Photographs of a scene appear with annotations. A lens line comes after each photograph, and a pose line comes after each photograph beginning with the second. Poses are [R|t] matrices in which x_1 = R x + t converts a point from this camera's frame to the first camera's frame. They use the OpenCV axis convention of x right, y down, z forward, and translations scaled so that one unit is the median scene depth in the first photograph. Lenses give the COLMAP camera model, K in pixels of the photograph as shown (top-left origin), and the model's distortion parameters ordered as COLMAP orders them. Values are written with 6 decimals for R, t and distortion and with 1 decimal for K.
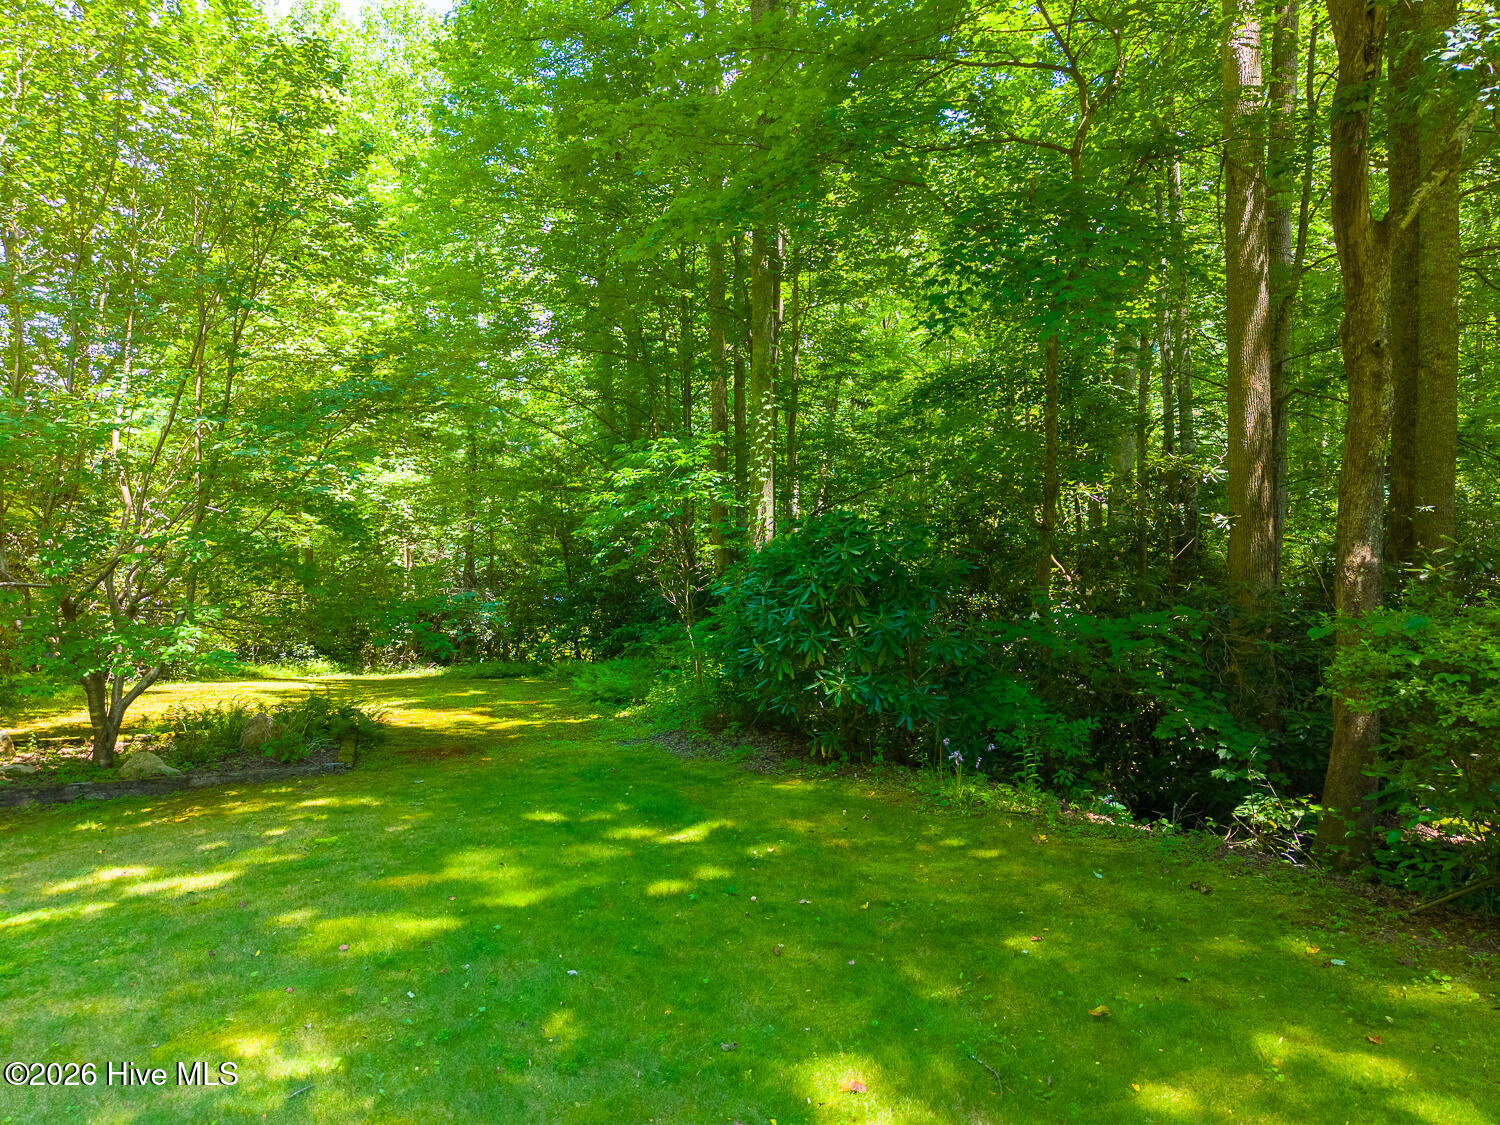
lens RADIAL K [[996.4, 0, 749.4], [0, 996.4, 564.6], [0, 0, 1]] dist [0.051370, -0.053489]
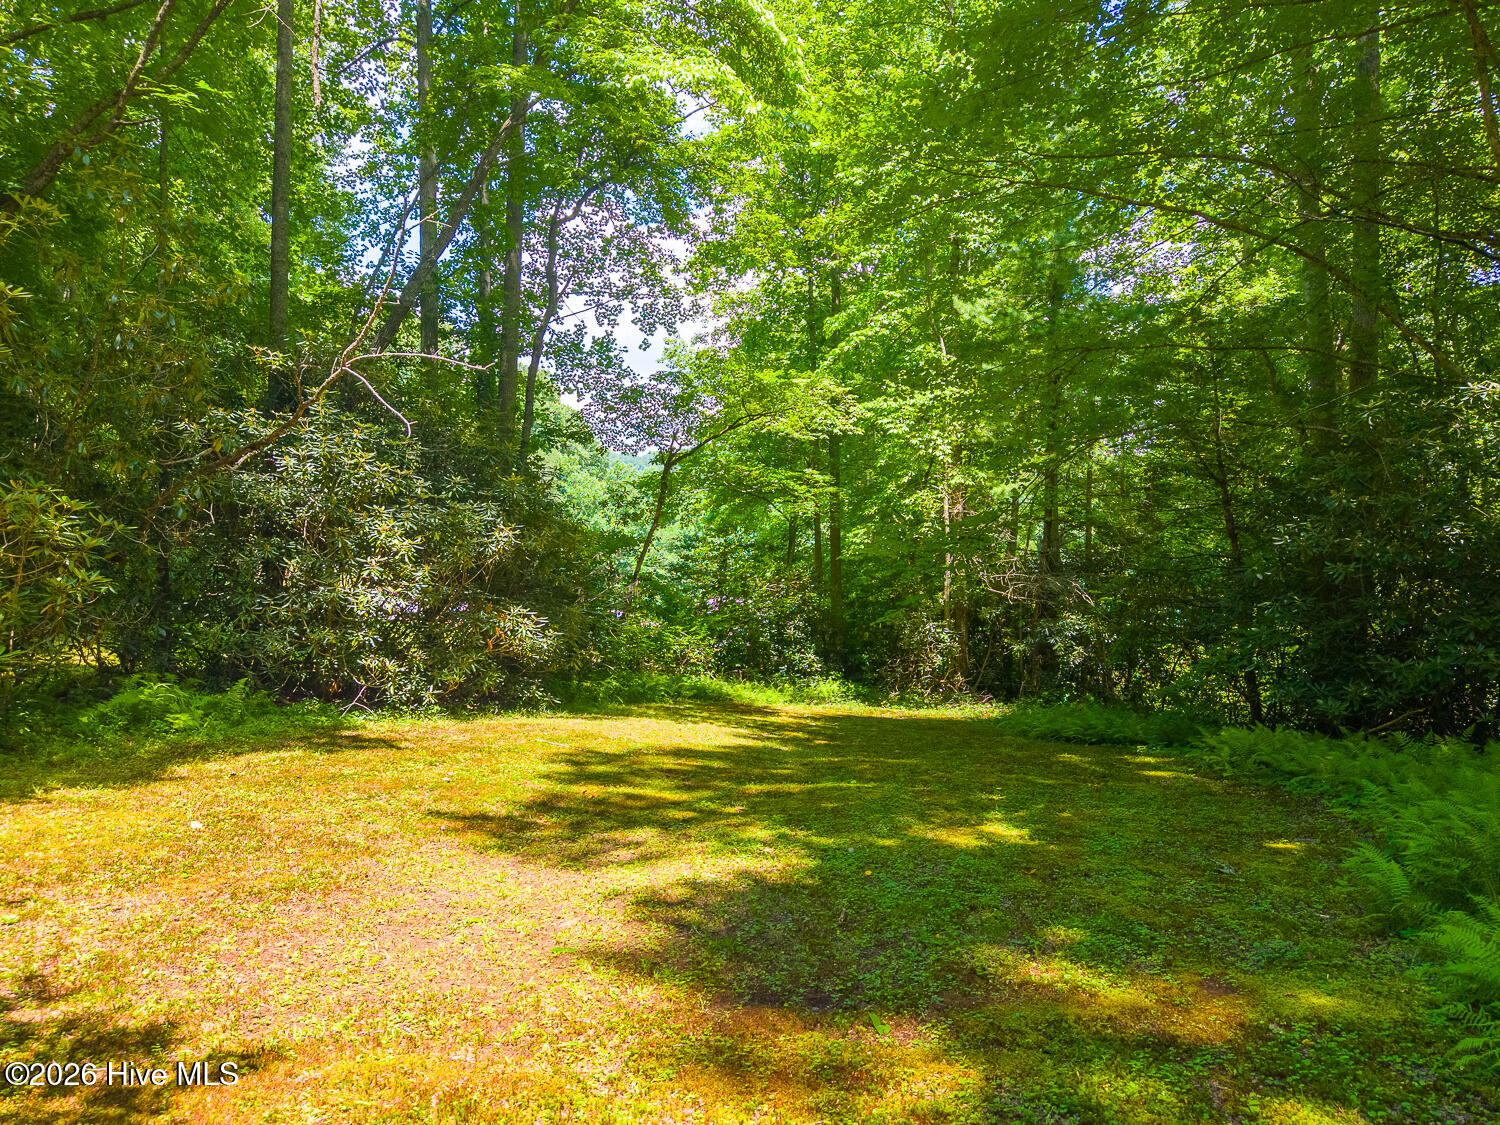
lens RADIAL K [[996.4, 0, 749.4], [0, 996.4, 564.6], [0, 0, 1]] dist [0.051370, -0.053489]
pose [[0.829229, 0.001054, -0.558908, -0.091708], [-0.002328, 0.999996, -0.001569, 0.018187], [0.558904, 0.002602, 0.829228, 0.406857]]
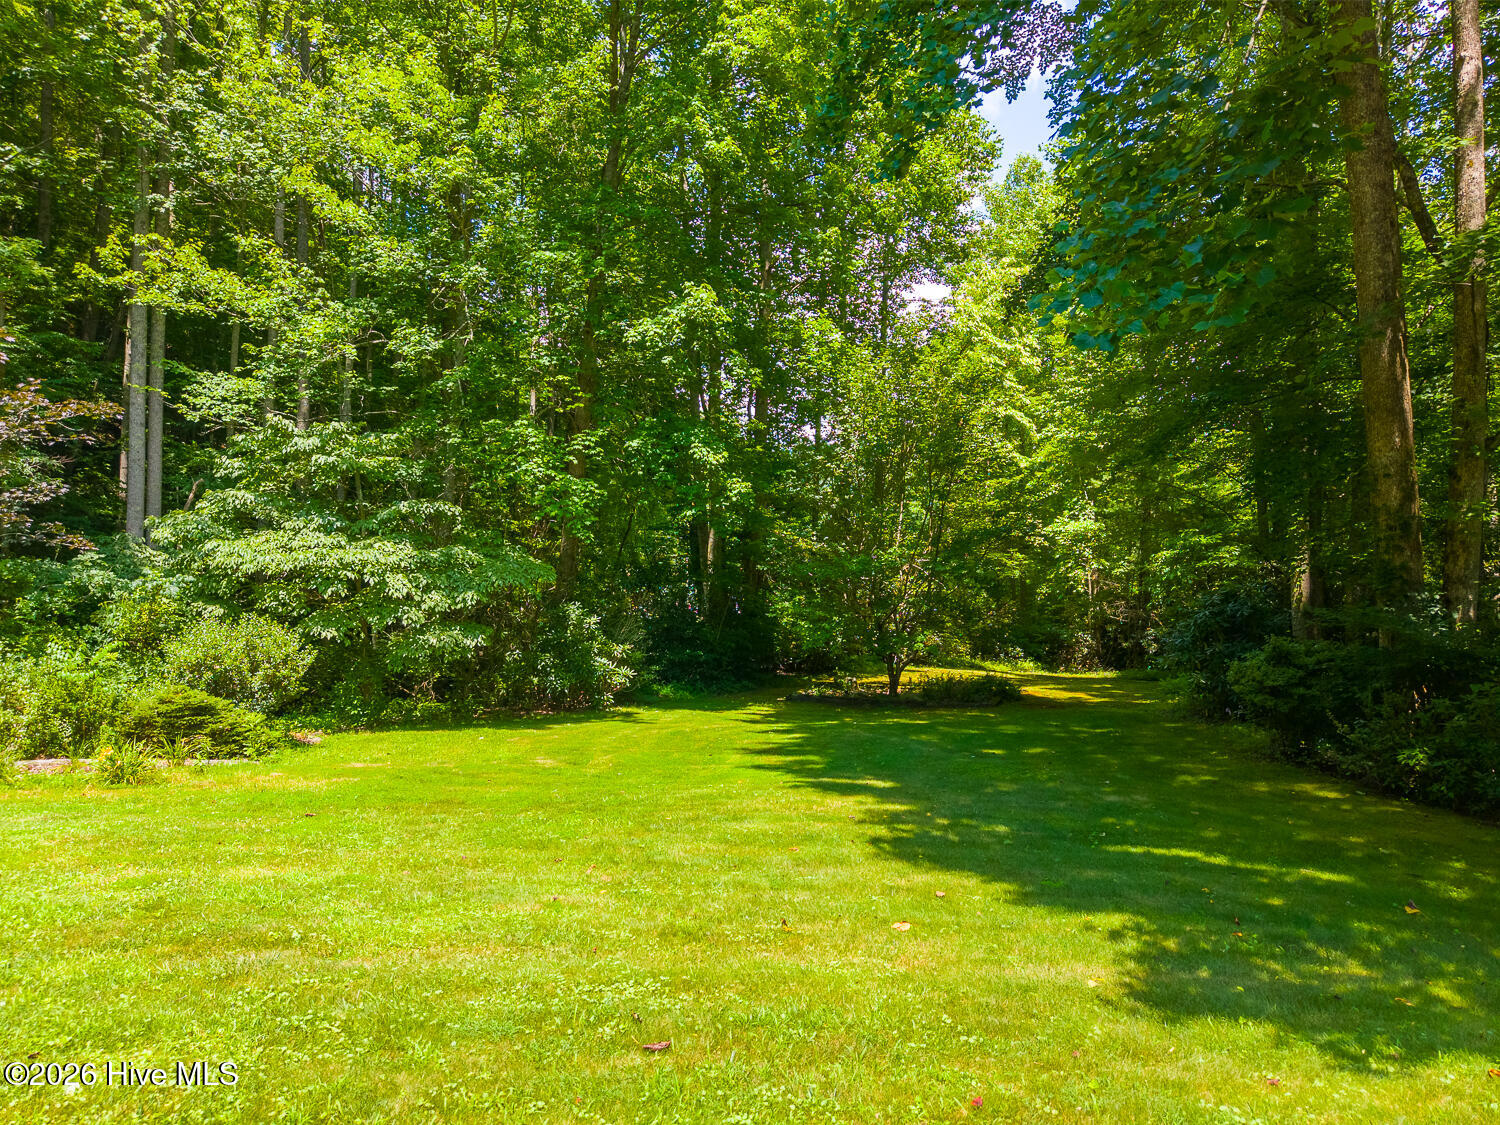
lens RADIAL K [[996.4, 0, 749.4], [0, 996.4, 564.6], [0, 0, 1]] dist [0.051370, -0.053489]
pose [[0.755557, -0.007094, -0.655044, 0.179455], [0.000411, 0.999946, -0.010354, -0.021261], [0.655083, 0.007554, 0.755519, -0.277105]]
